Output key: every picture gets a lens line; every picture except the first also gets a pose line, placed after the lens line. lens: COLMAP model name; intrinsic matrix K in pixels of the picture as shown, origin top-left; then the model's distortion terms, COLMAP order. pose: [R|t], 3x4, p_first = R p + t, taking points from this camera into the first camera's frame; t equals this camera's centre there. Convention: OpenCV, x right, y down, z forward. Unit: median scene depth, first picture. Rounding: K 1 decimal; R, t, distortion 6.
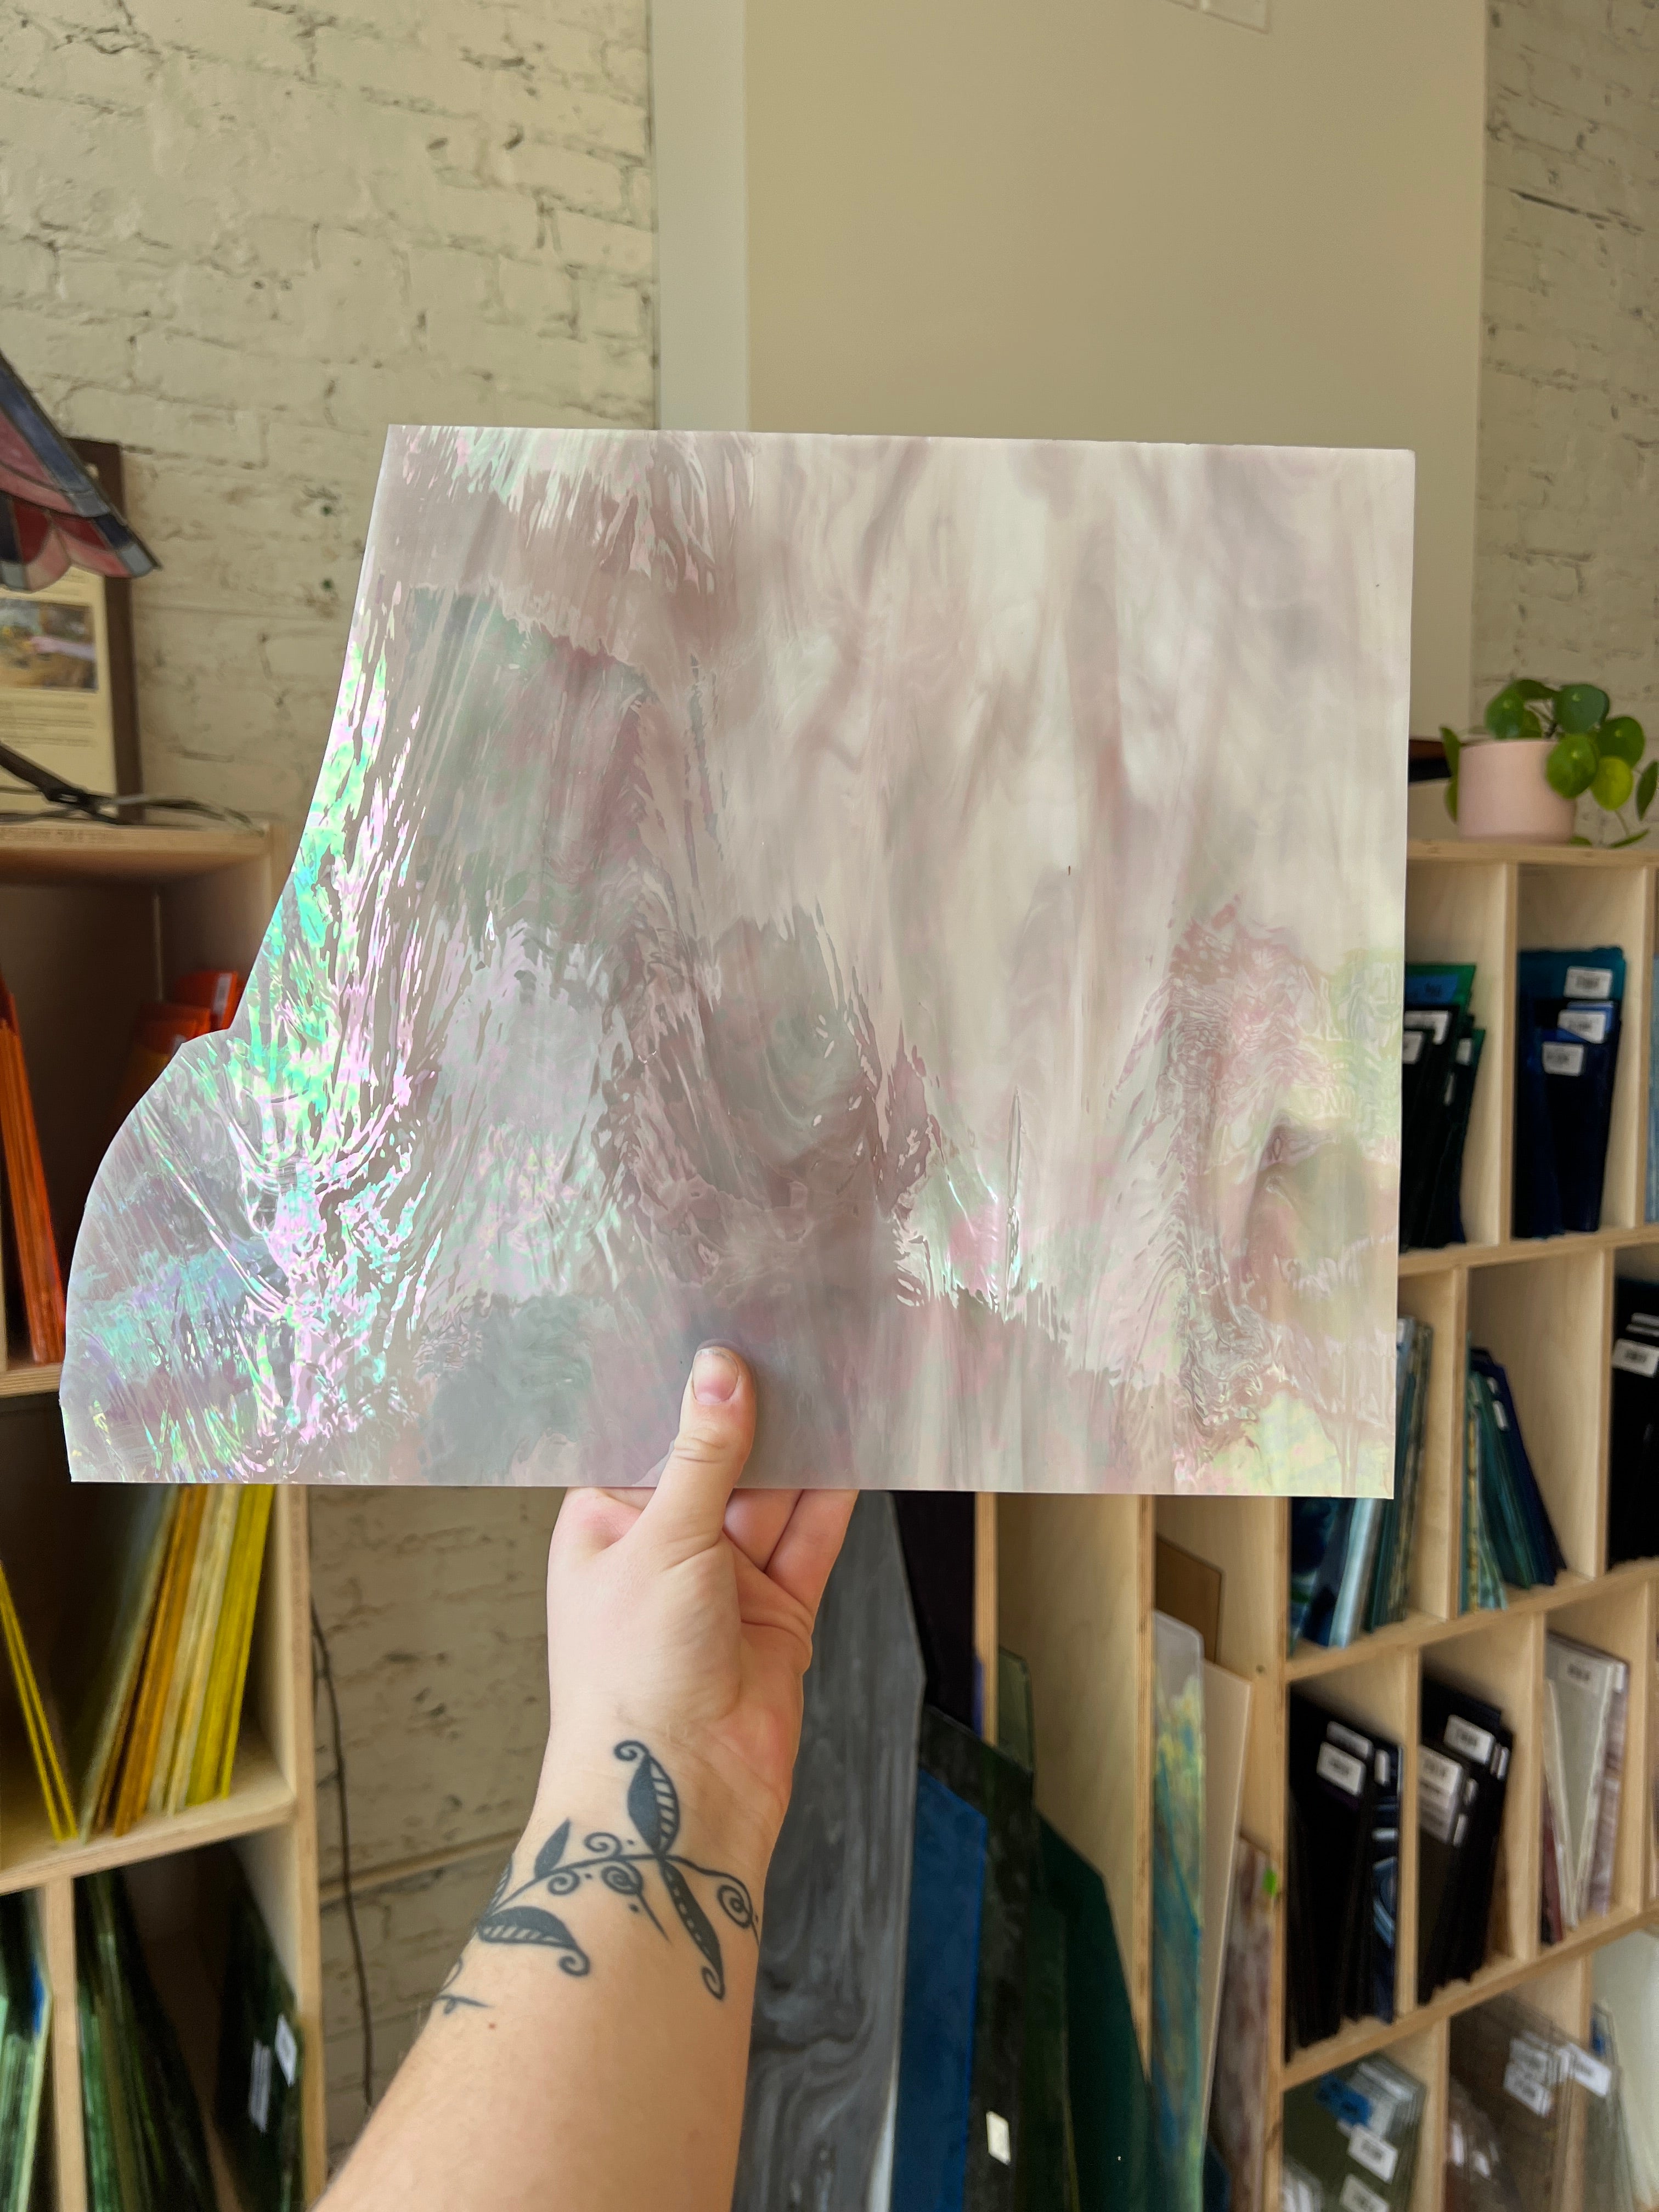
lens RADIAL K [[1690.2, 0, 828.1], [0, 1690.2, 1102.2], [0, 0, 1]] dist [0.037690, -0.047011]
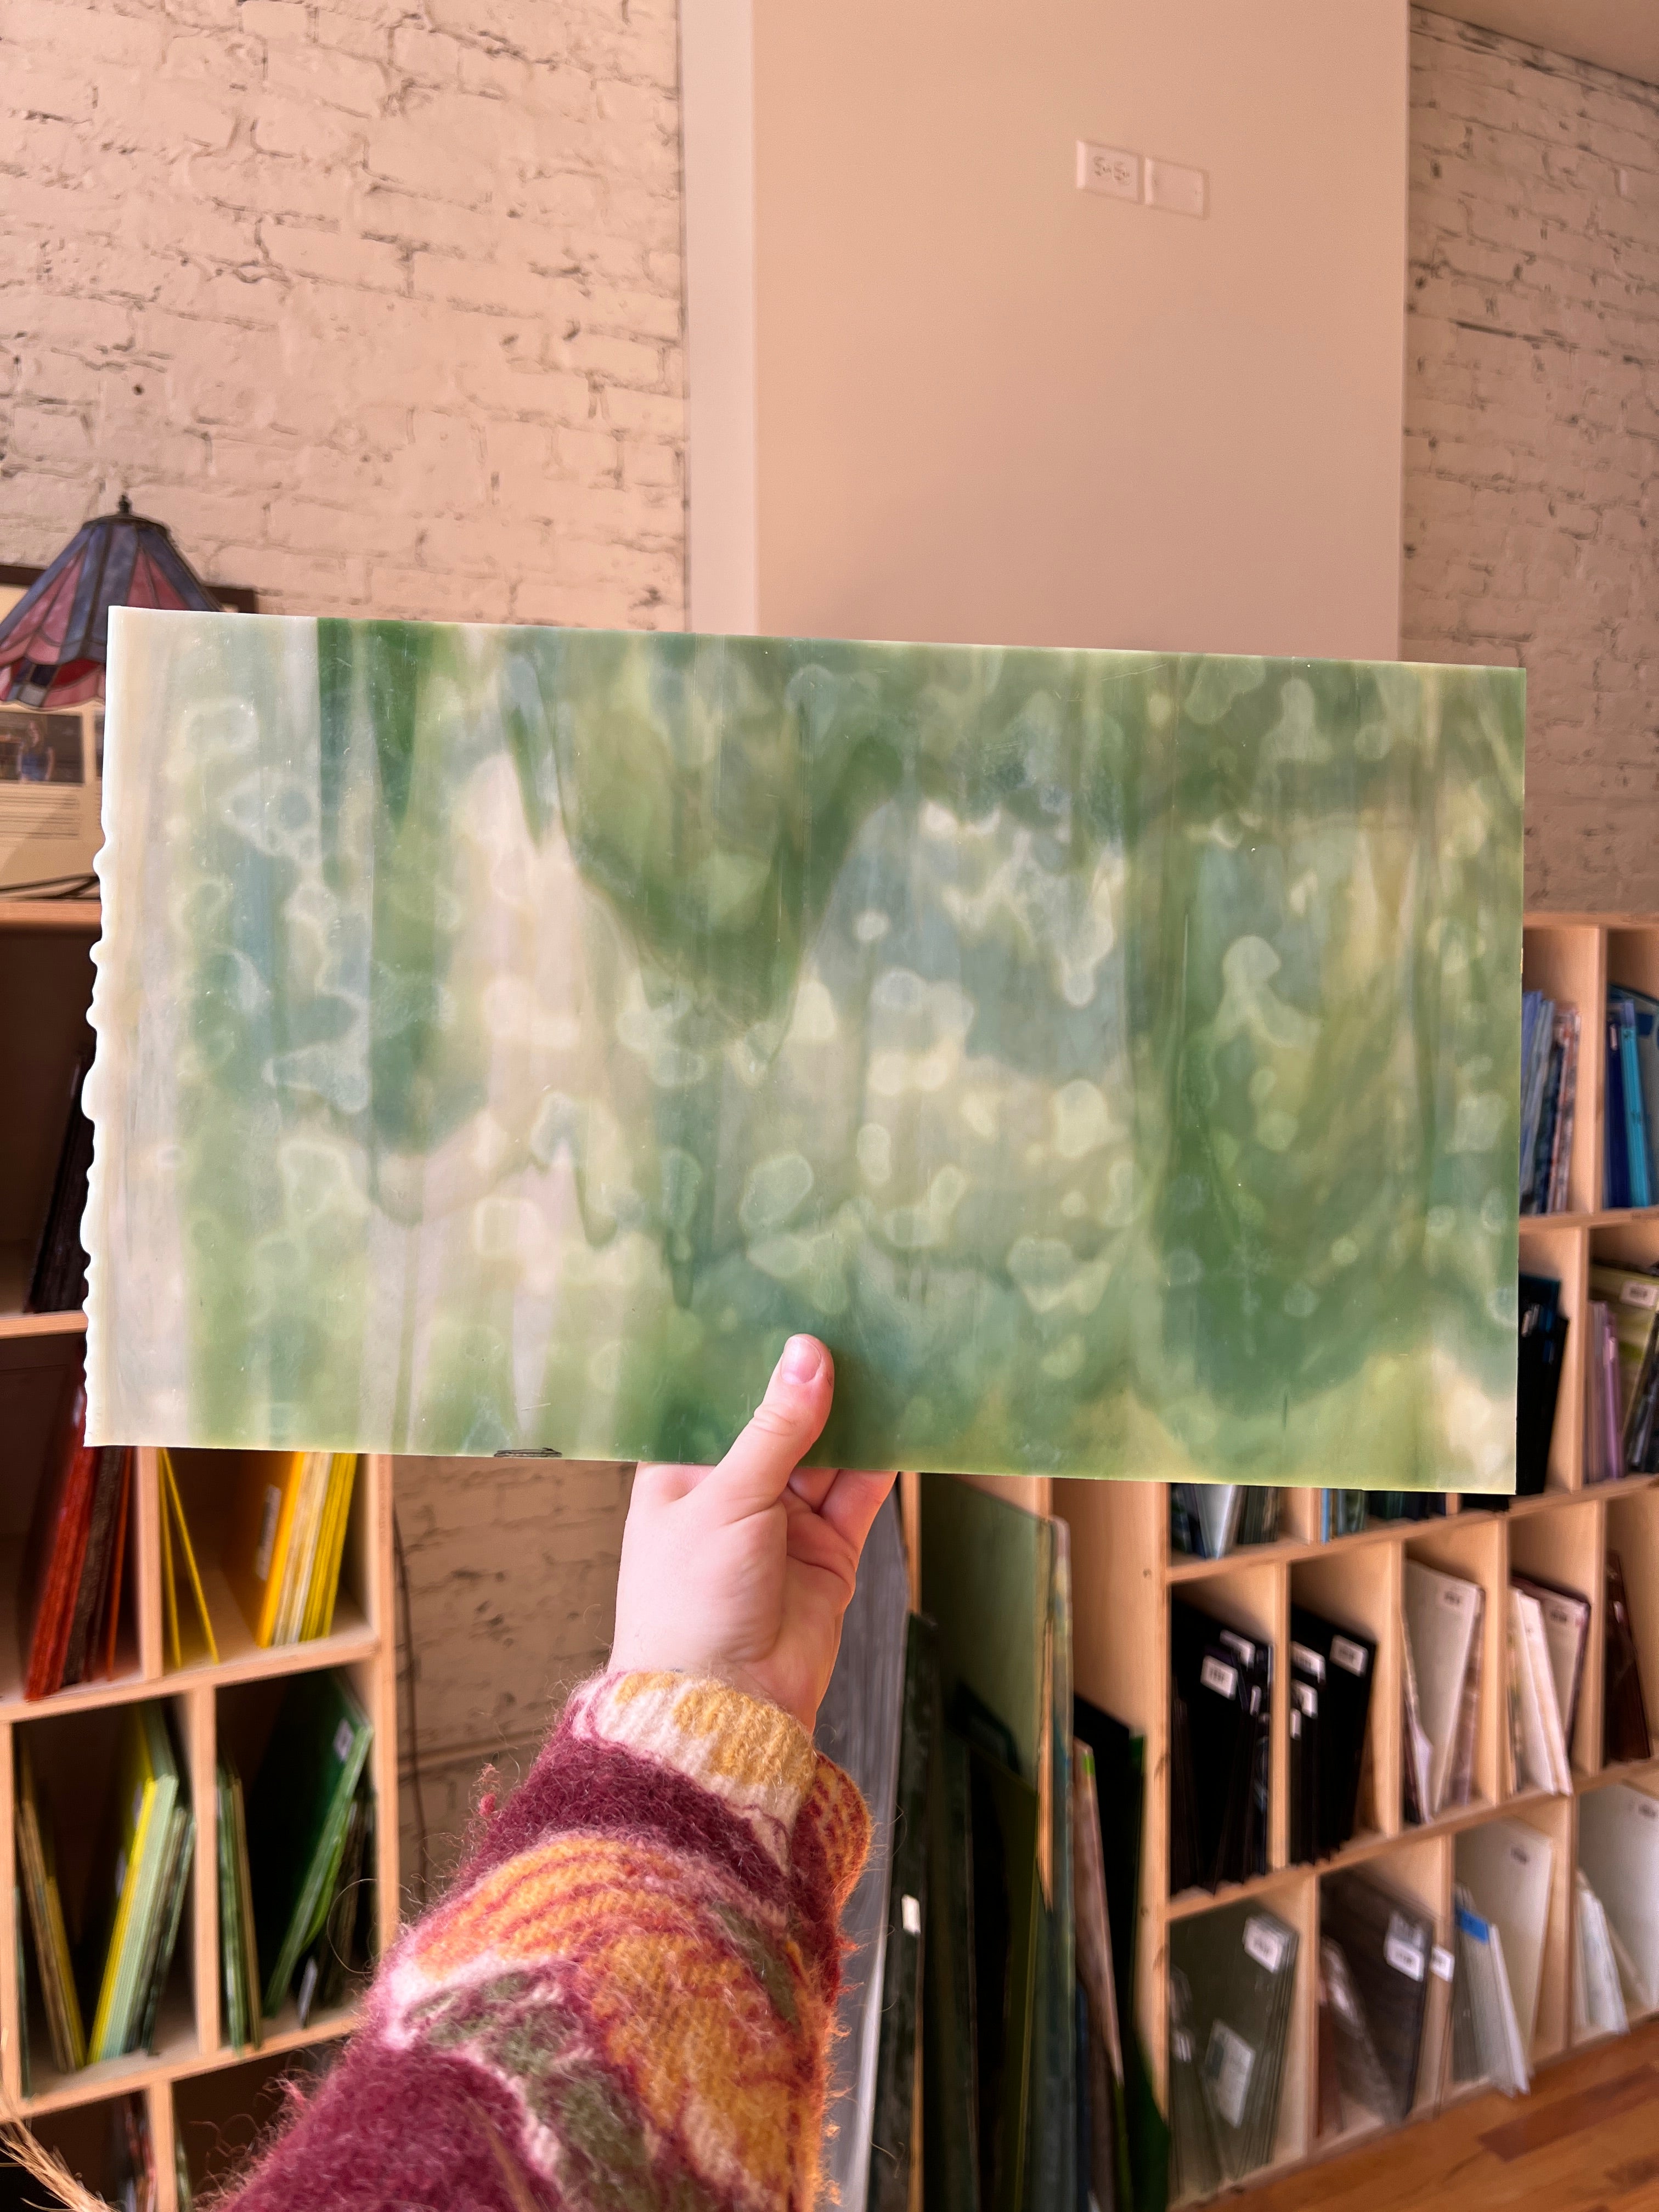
lens RADIAL K [[1690.2, 0, 817.9], [0, 1690.2, 1085.4], [0, 0, 1]] dist [0.037690, -0.047011]
pose [[0.998511, 0.005110, -0.054310, 0.071536], [-0.006500, 0.999655, -0.025433, 0.009986], [0.054161, 0.025748, 0.998200, -0.229876]]
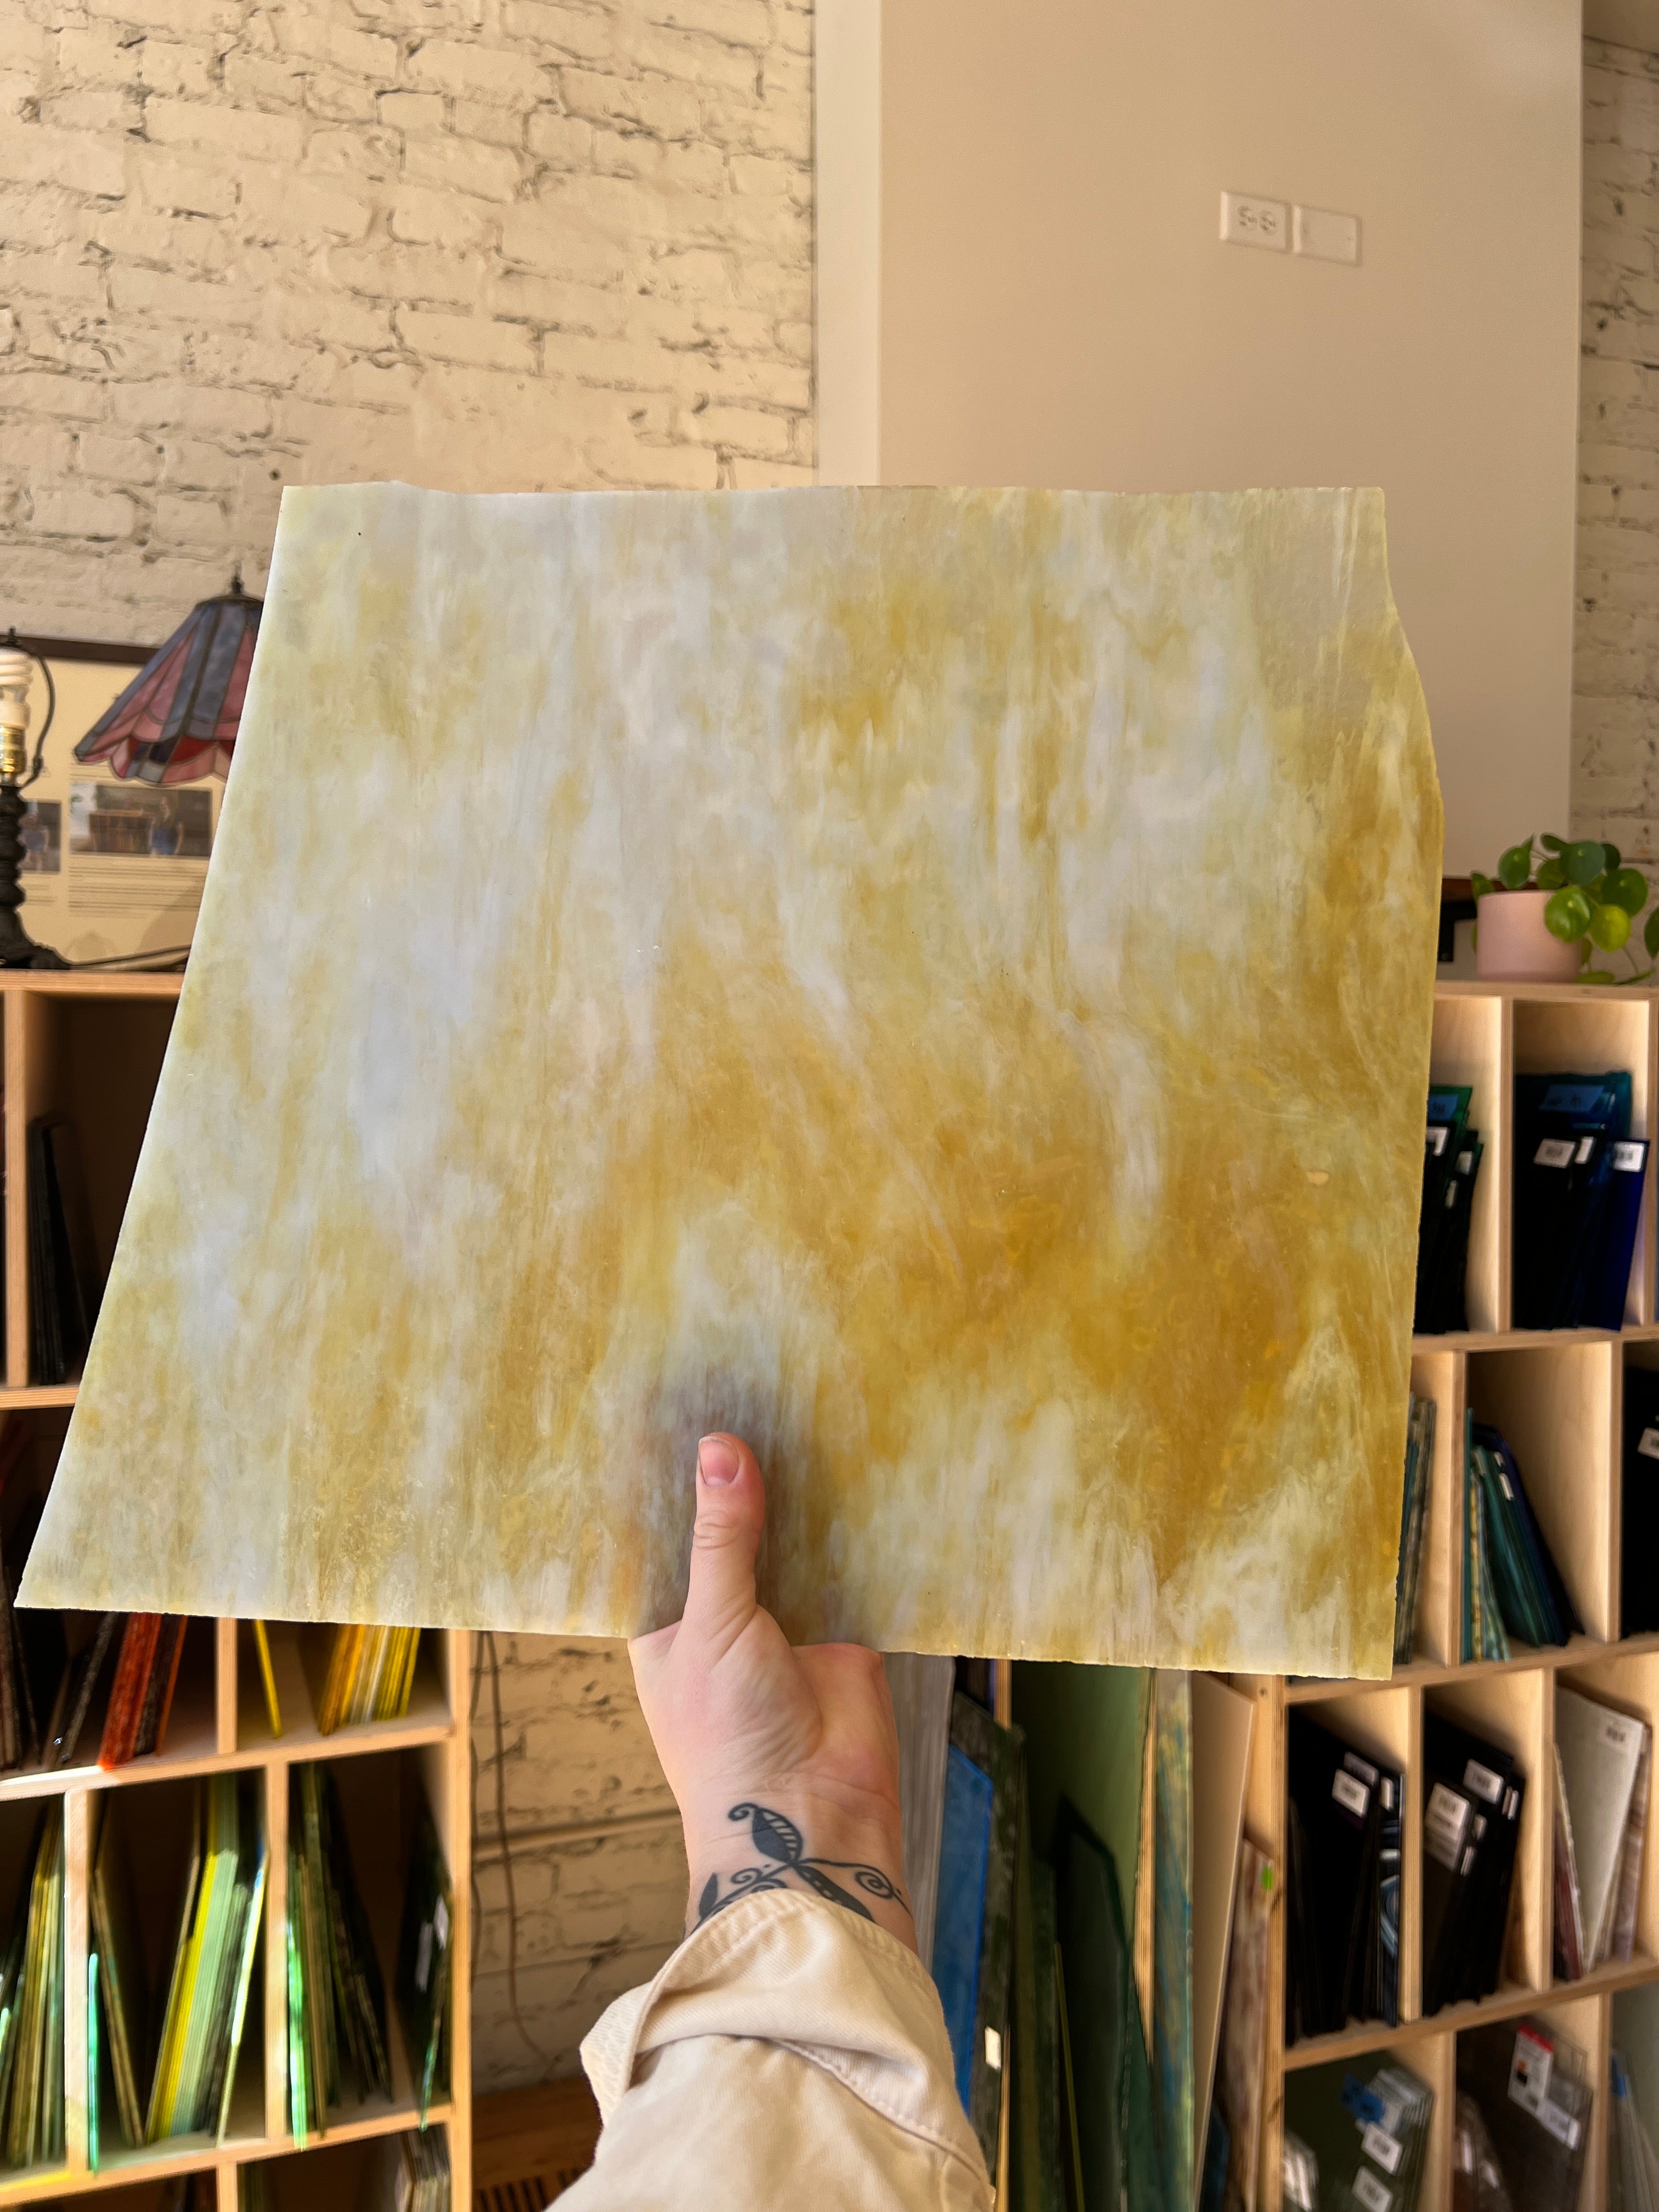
lens RADIAL K [[1690.2, 0, 817.0], [0, 1690.2, 1106.5], [0, 0, 1]] dist [0.037690, -0.047011]
pose [[0.985941, 0.015136, -0.166408, 0.126049], [-0.023963, 0.998403, -0.051161, 0.001664], [0.165368, 0.054430, 0.984729, -0.190316]]
